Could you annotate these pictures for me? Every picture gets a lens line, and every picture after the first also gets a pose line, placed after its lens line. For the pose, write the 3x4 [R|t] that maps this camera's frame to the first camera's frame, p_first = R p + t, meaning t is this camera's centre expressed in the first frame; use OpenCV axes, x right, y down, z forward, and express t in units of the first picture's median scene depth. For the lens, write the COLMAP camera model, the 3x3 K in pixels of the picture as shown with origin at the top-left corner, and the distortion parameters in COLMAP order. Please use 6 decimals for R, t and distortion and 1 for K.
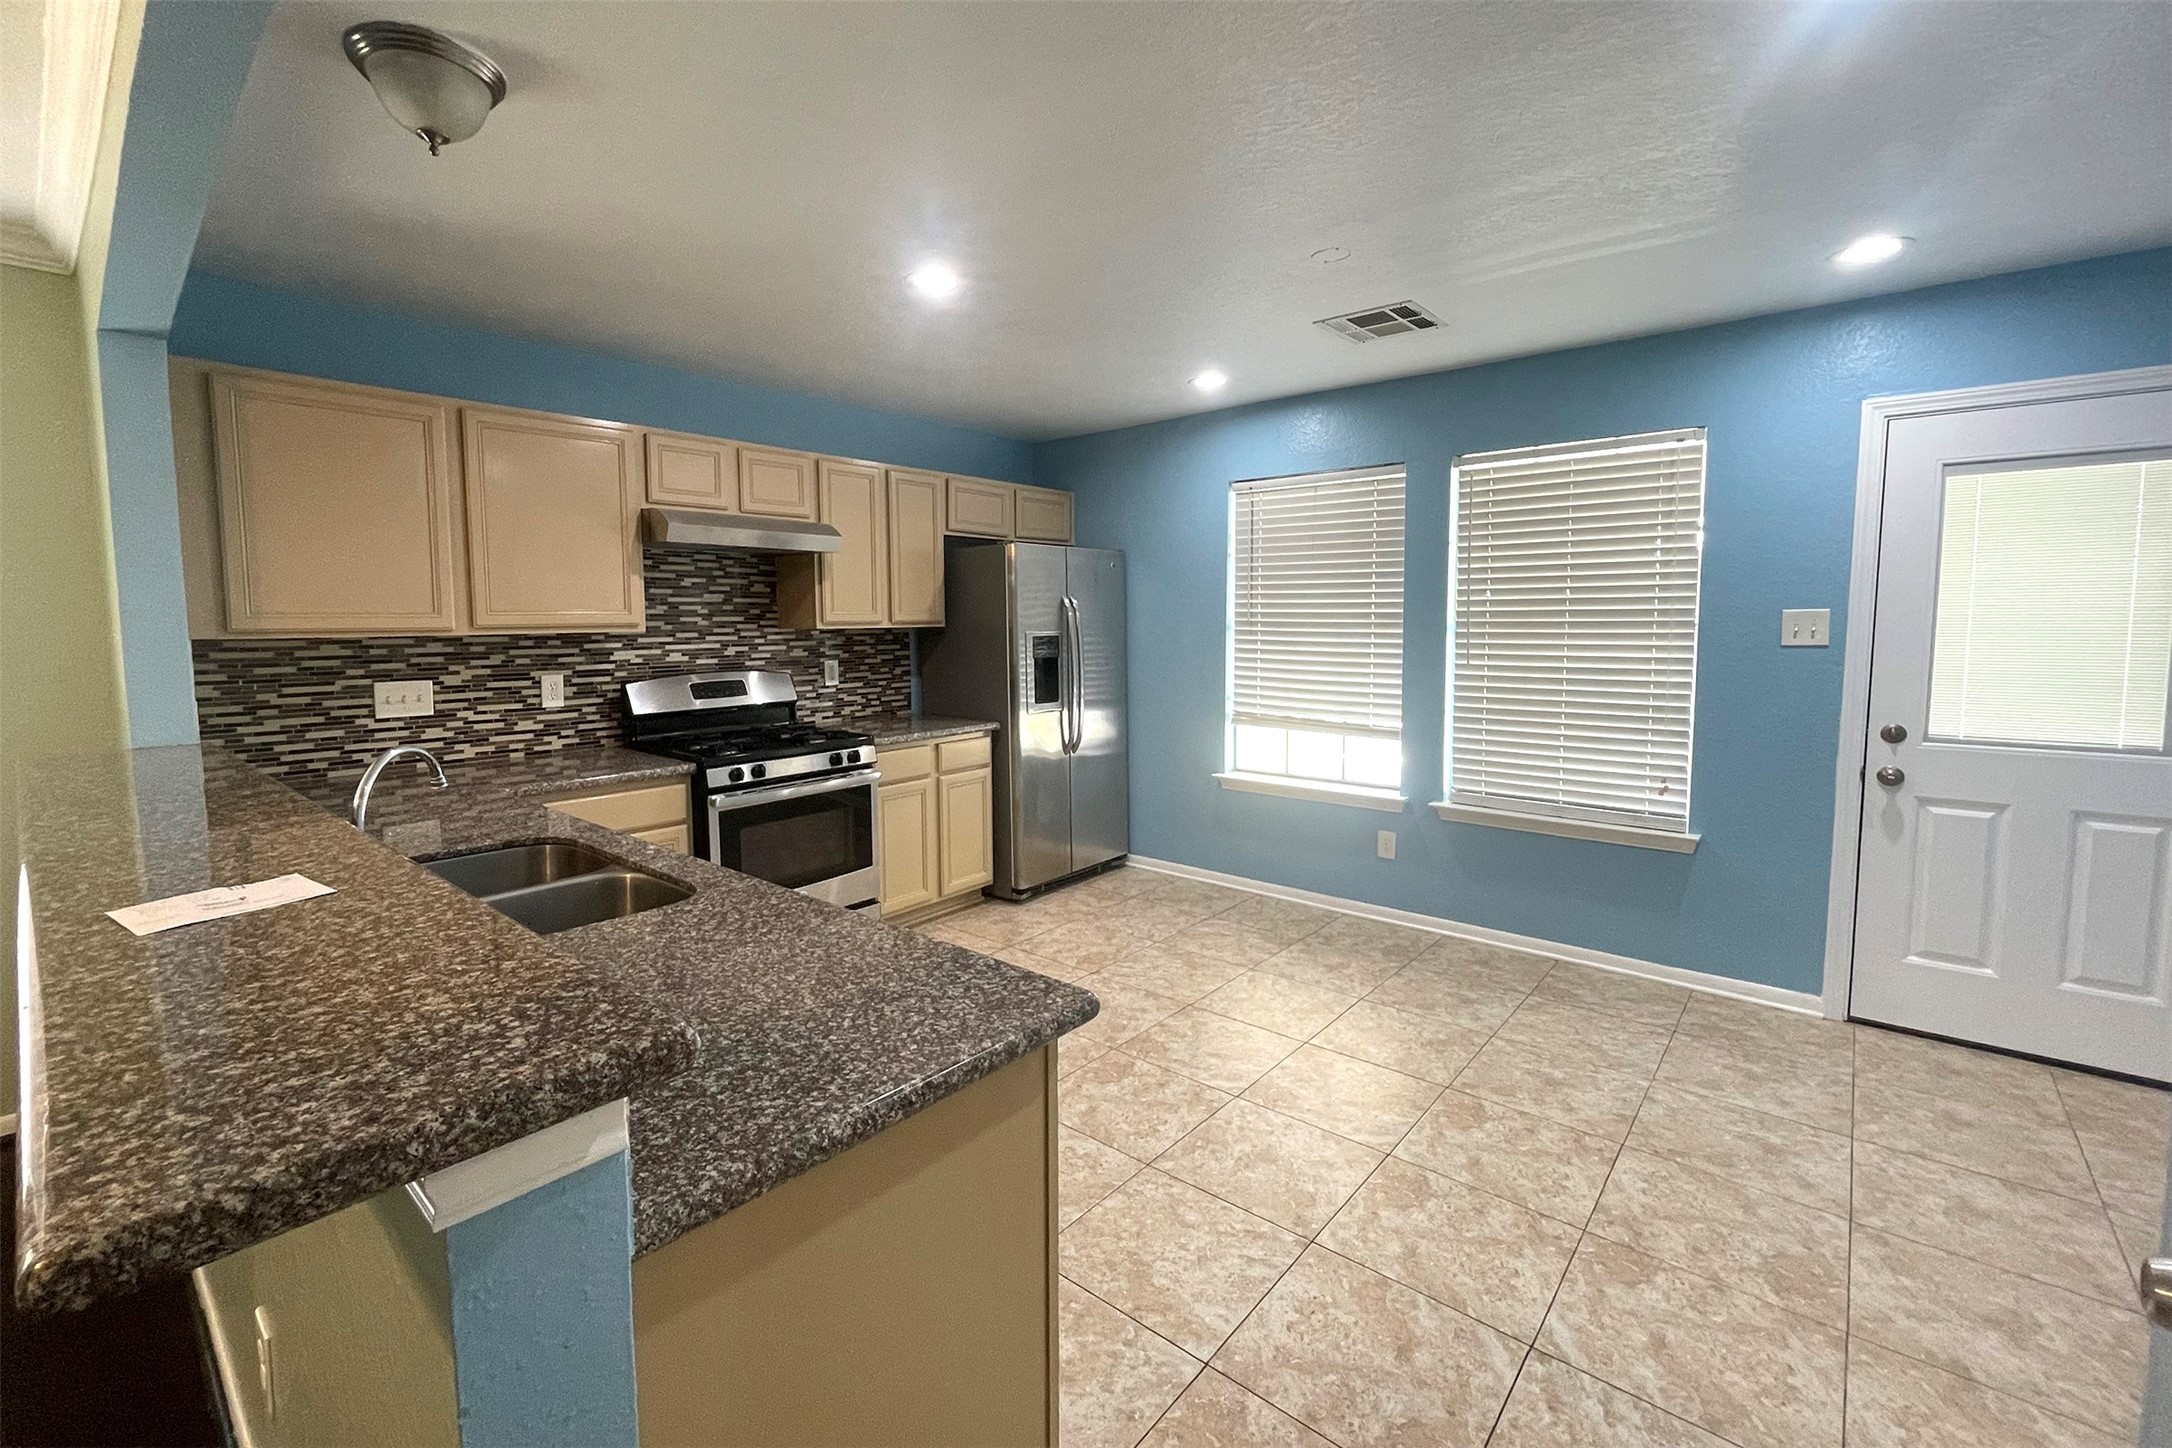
lens RADIAL K [[855.0, 0, 1081.4], [0, 855.0, 684.4], [0, 0, 1]] dist [0.000133, -0.000020]
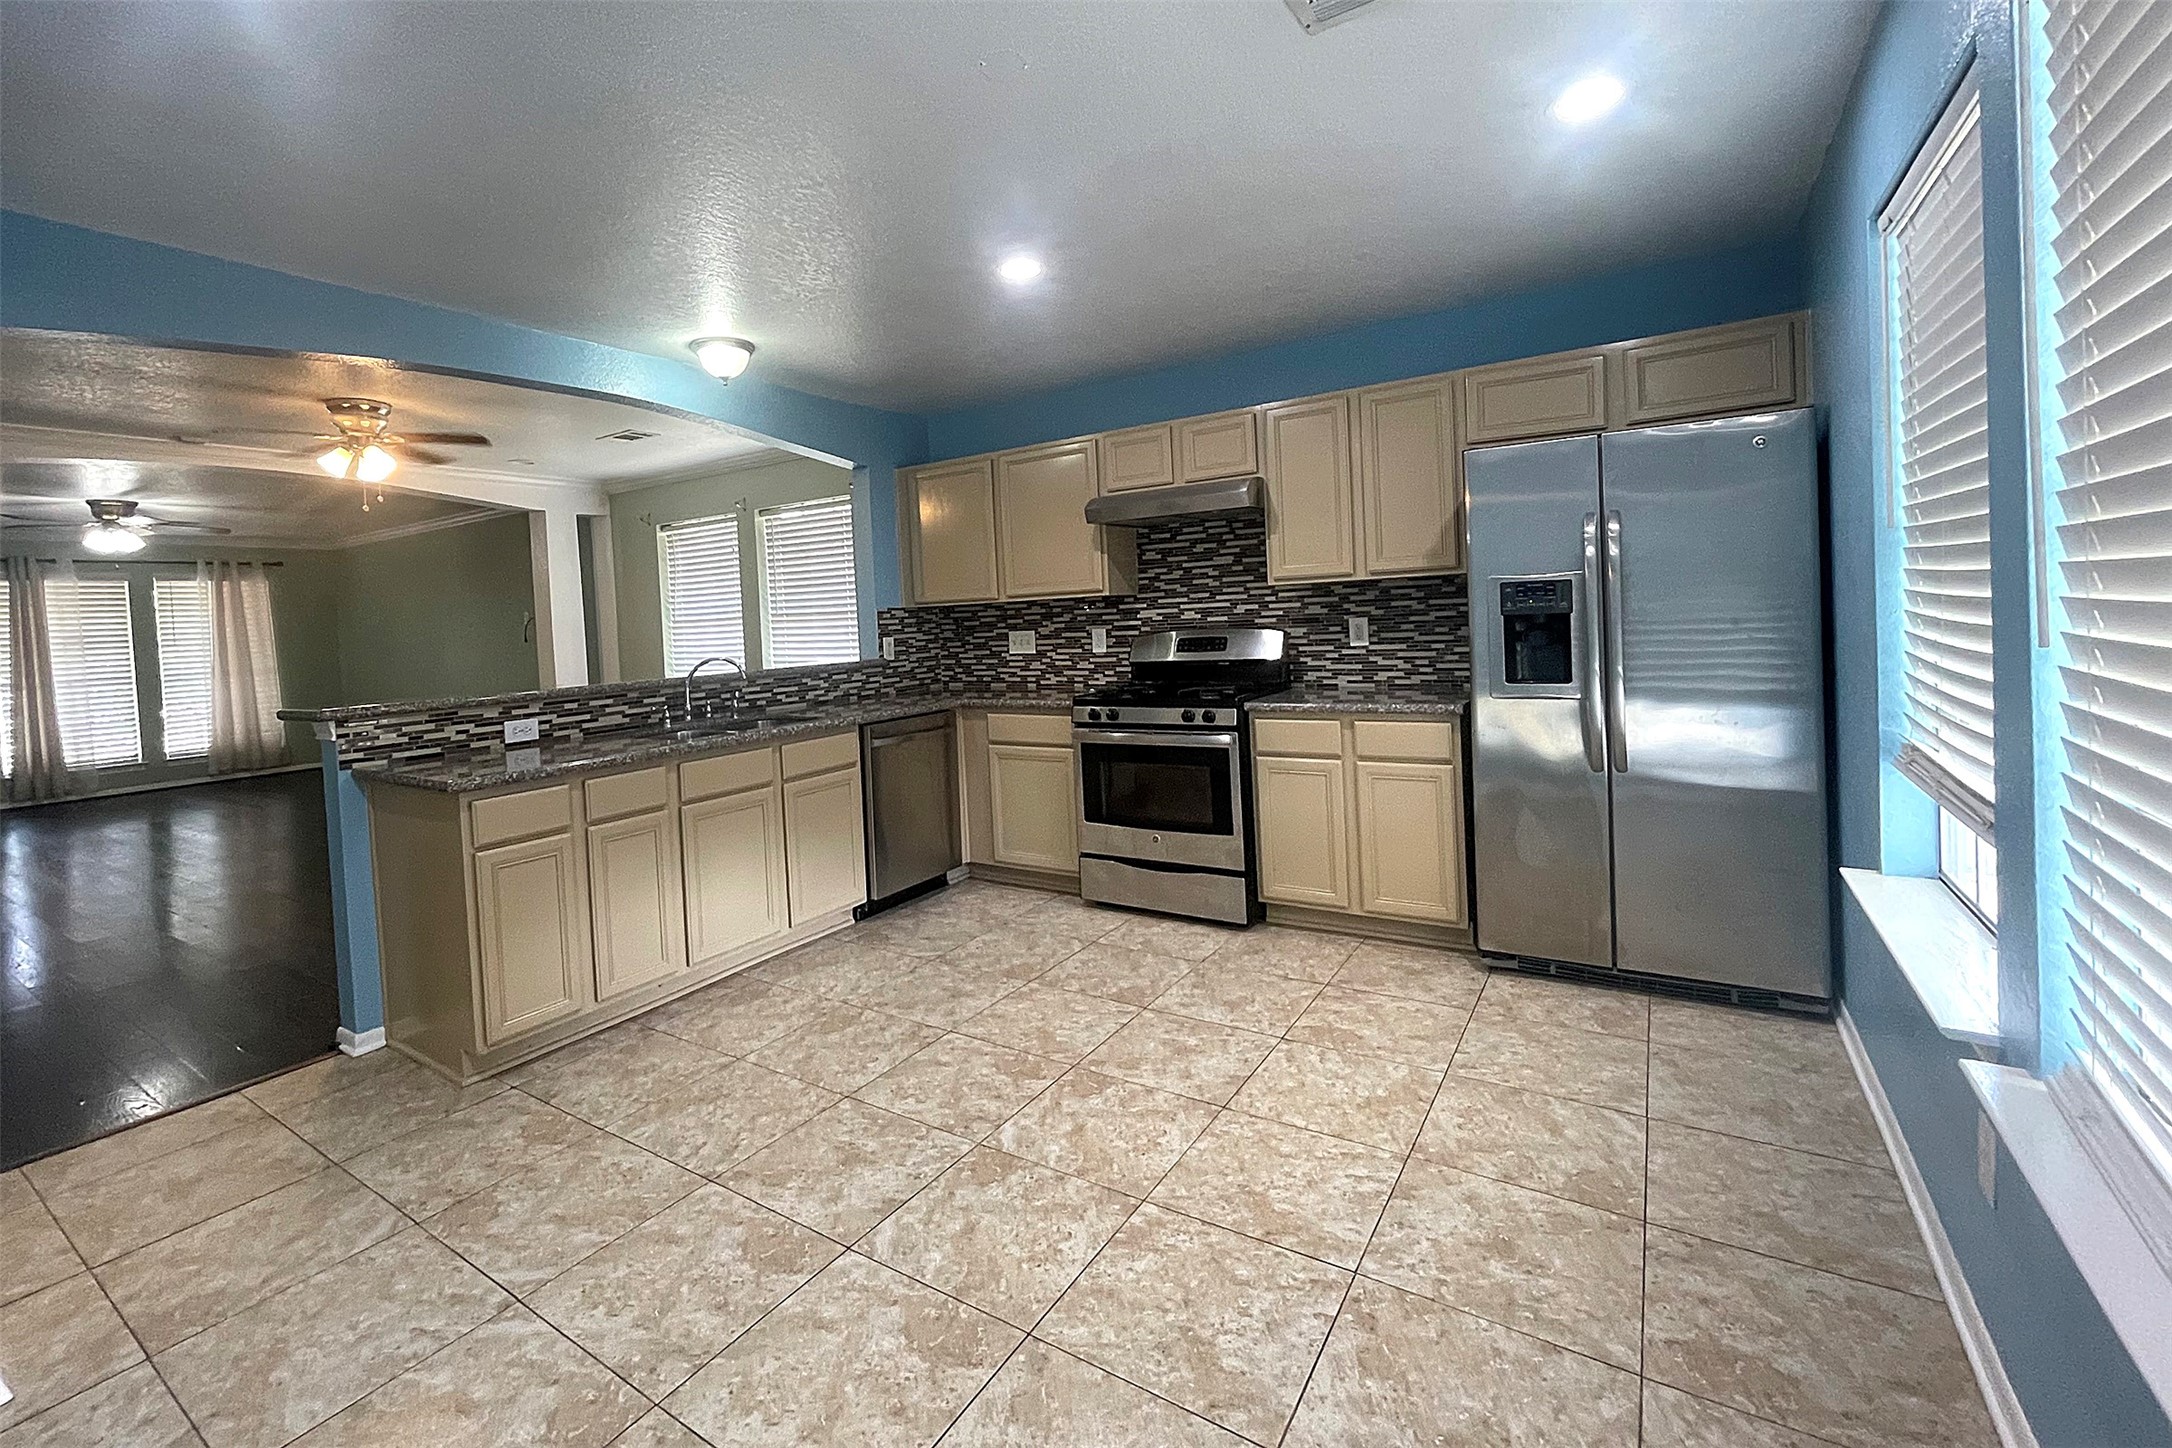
lens RADIAL K [[980.0, 0, 1085.2], [0, 980.0, 636.4], [0, 0, 1]] dist [-0.002648, -0.000262]
pose [[0.146230, 0.020670, -0.989035, 0.823480], [-0.027471, 0.999481, 0.016827, -0.022283], [0.988869, 0.024709, 0.146722, 0.692655]]
